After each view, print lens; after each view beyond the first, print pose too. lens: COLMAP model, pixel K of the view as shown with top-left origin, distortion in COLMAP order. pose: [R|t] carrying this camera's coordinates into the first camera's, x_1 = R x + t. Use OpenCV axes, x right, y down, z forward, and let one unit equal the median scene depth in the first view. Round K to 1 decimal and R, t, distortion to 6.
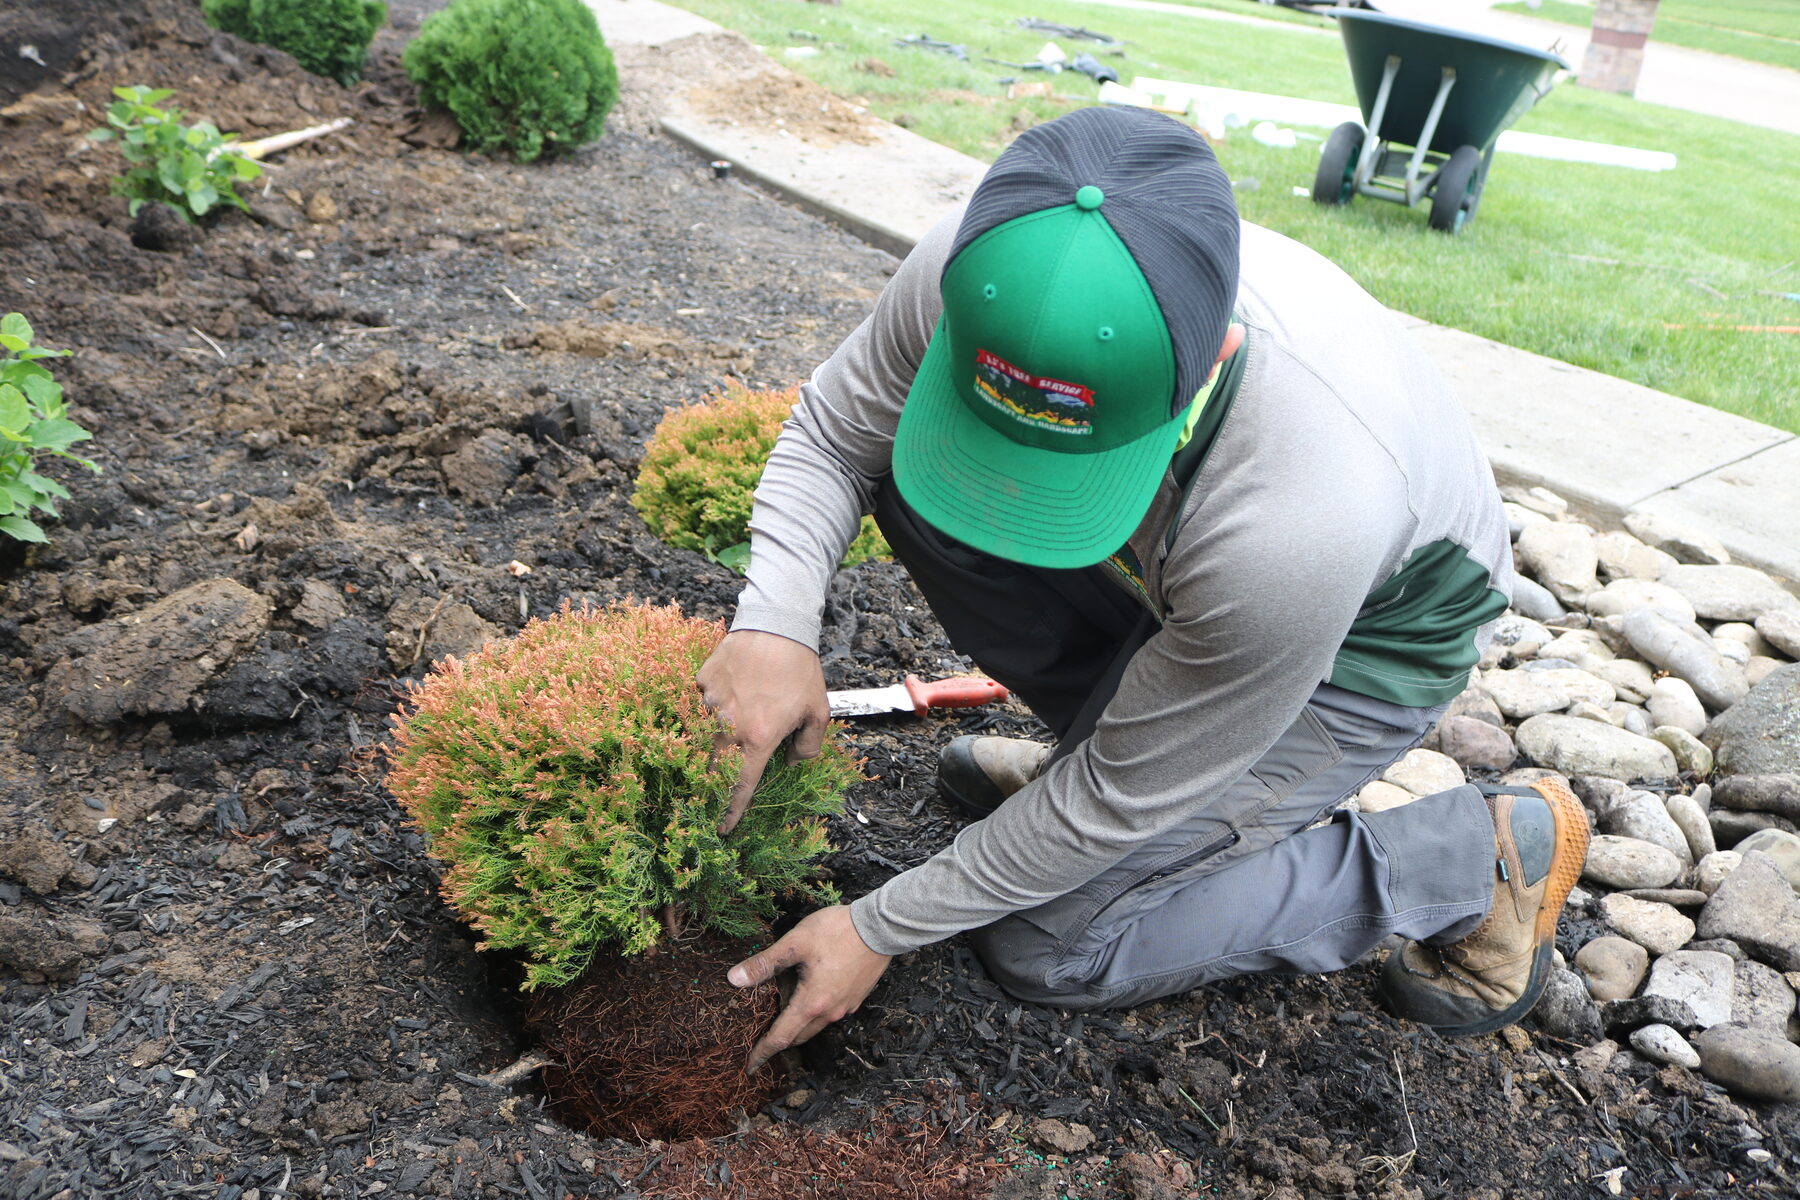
lens RADIAL K [[1507.7, 0, 900.0], [0, 1507.7, 600.0], [0, 0, 1]] dist [-0.161795, 0.136126]
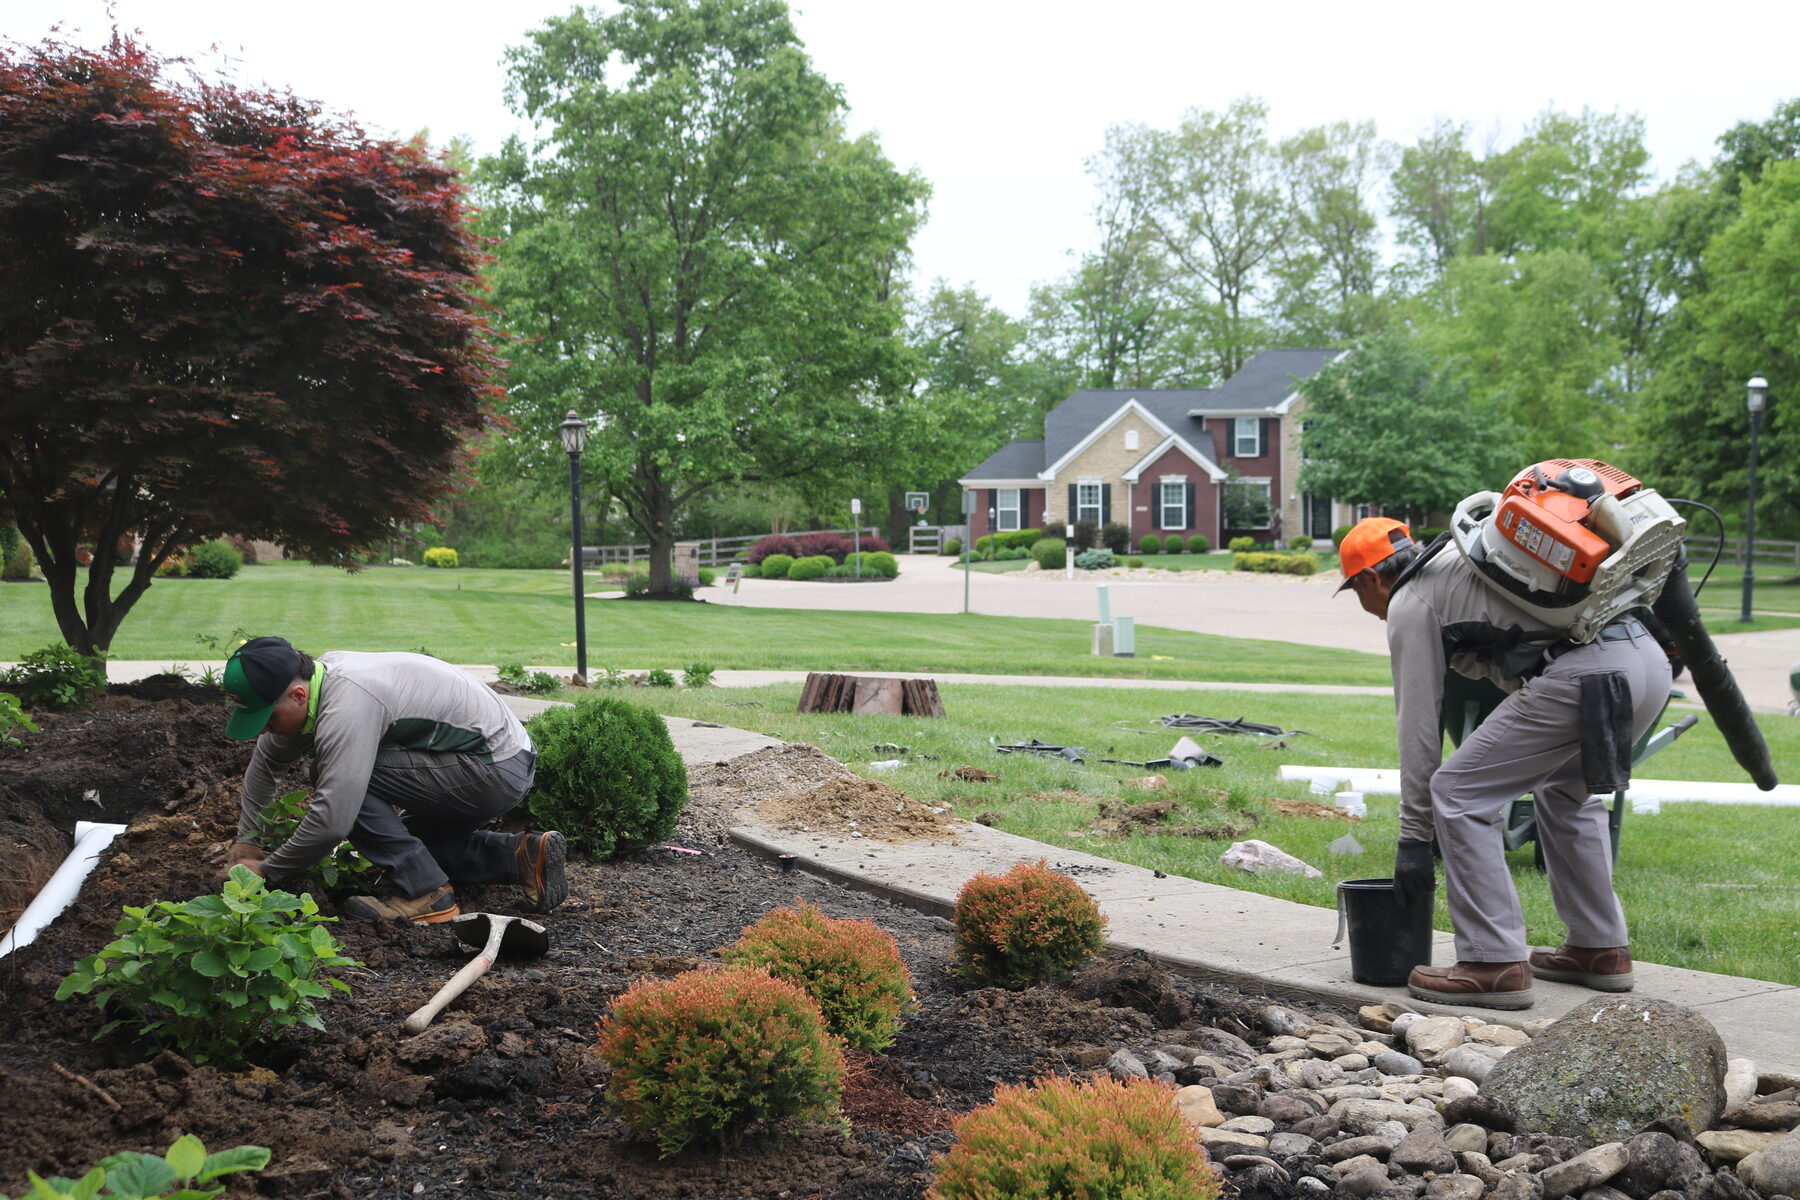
lens RADIAL K [[2331.8, 0, 904.3], [0, 2331.8, 592.1], [0, 0, 1]] dist [-0.092098, 0.162313]
pose [[0.994258, -0.079437, -0.071694, 0.118603], [0.040868, 0.901105, -0.431671, 0.319268], [0.098894, 0.426262, 0.899178, -0.685975]]
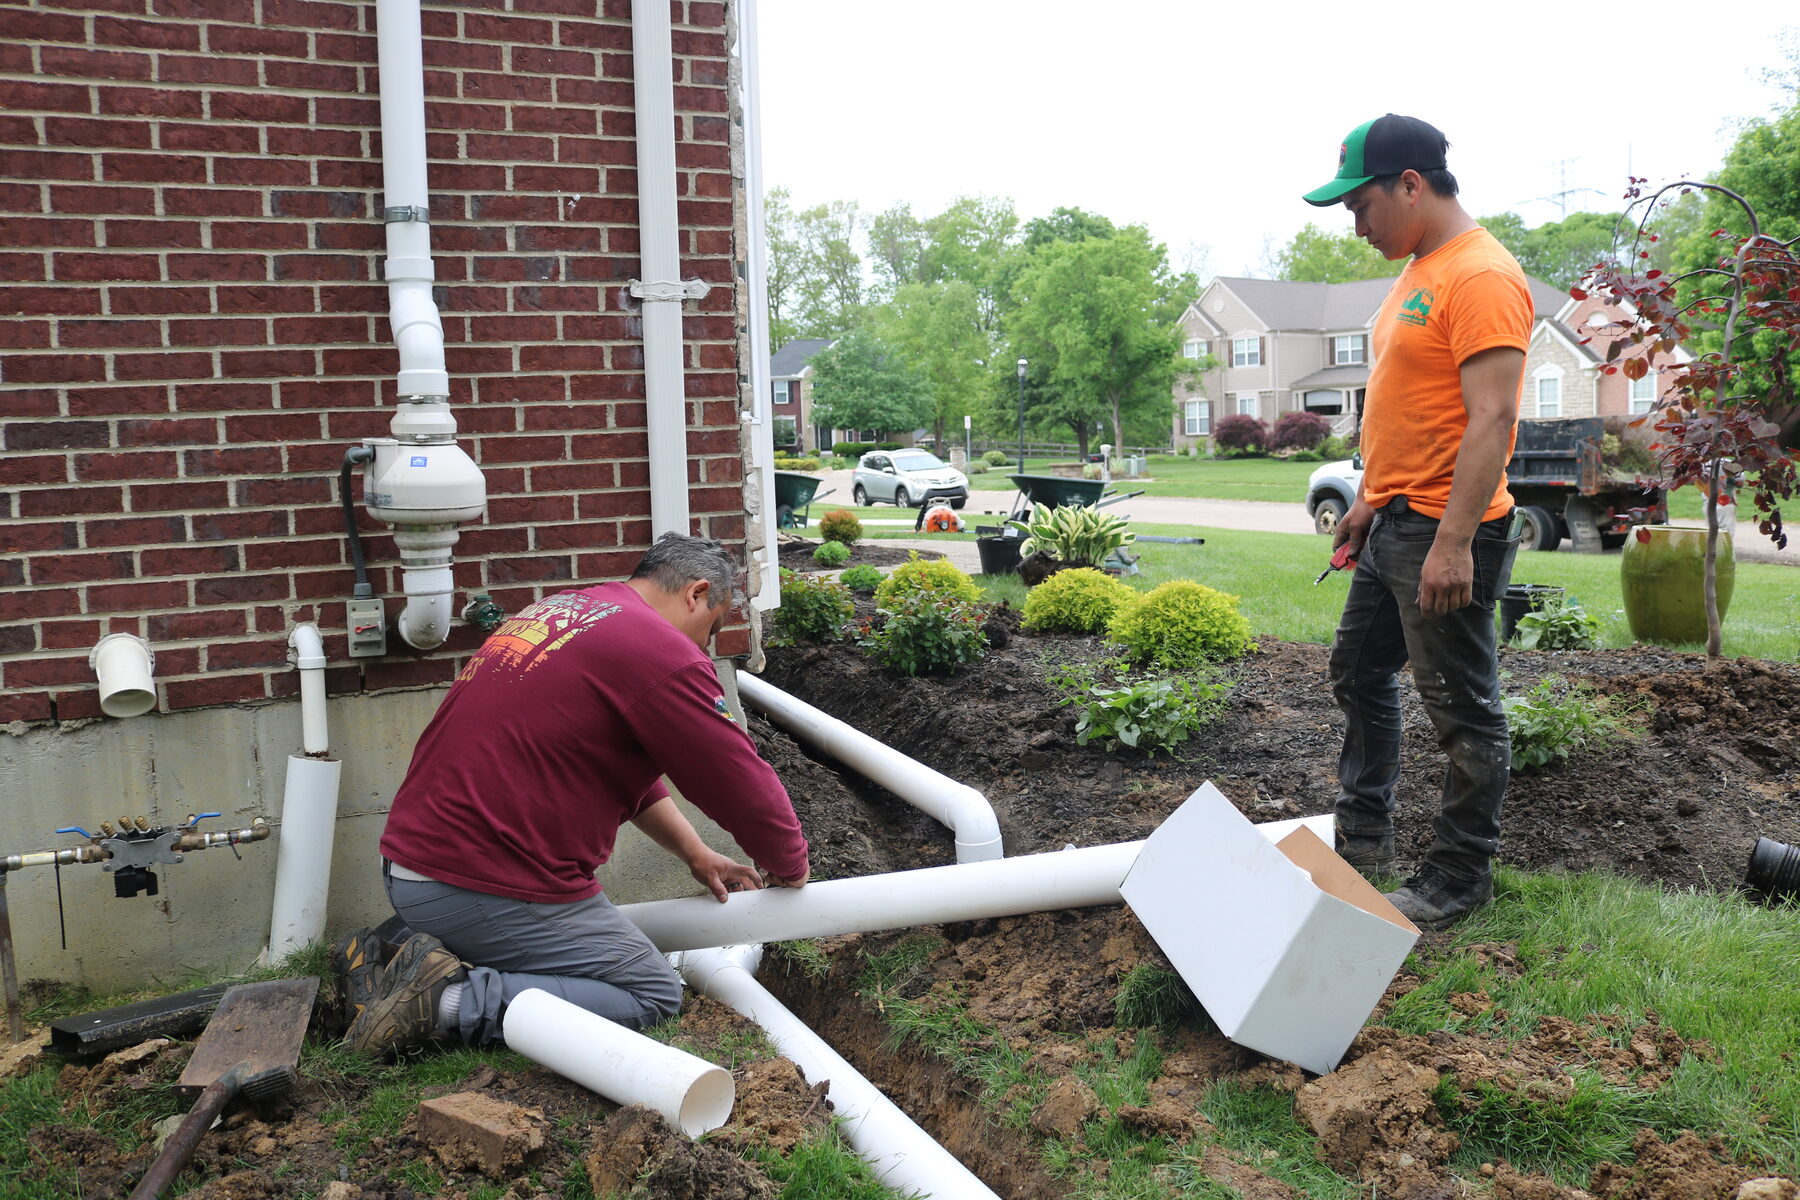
lens RADIAL K [[1502.3, 0, 900.0], [0, 1502.3, 600.0], [0, 0, 1]] dist [-0.161074, 0.136542]
pose [[0.984190, -0.121214, 0.129139, 0.279560], [0.159125, 0.925319, -0.344186, 1.668744], [-0.077774, 0.359294, 0.929978, -3.187705]]
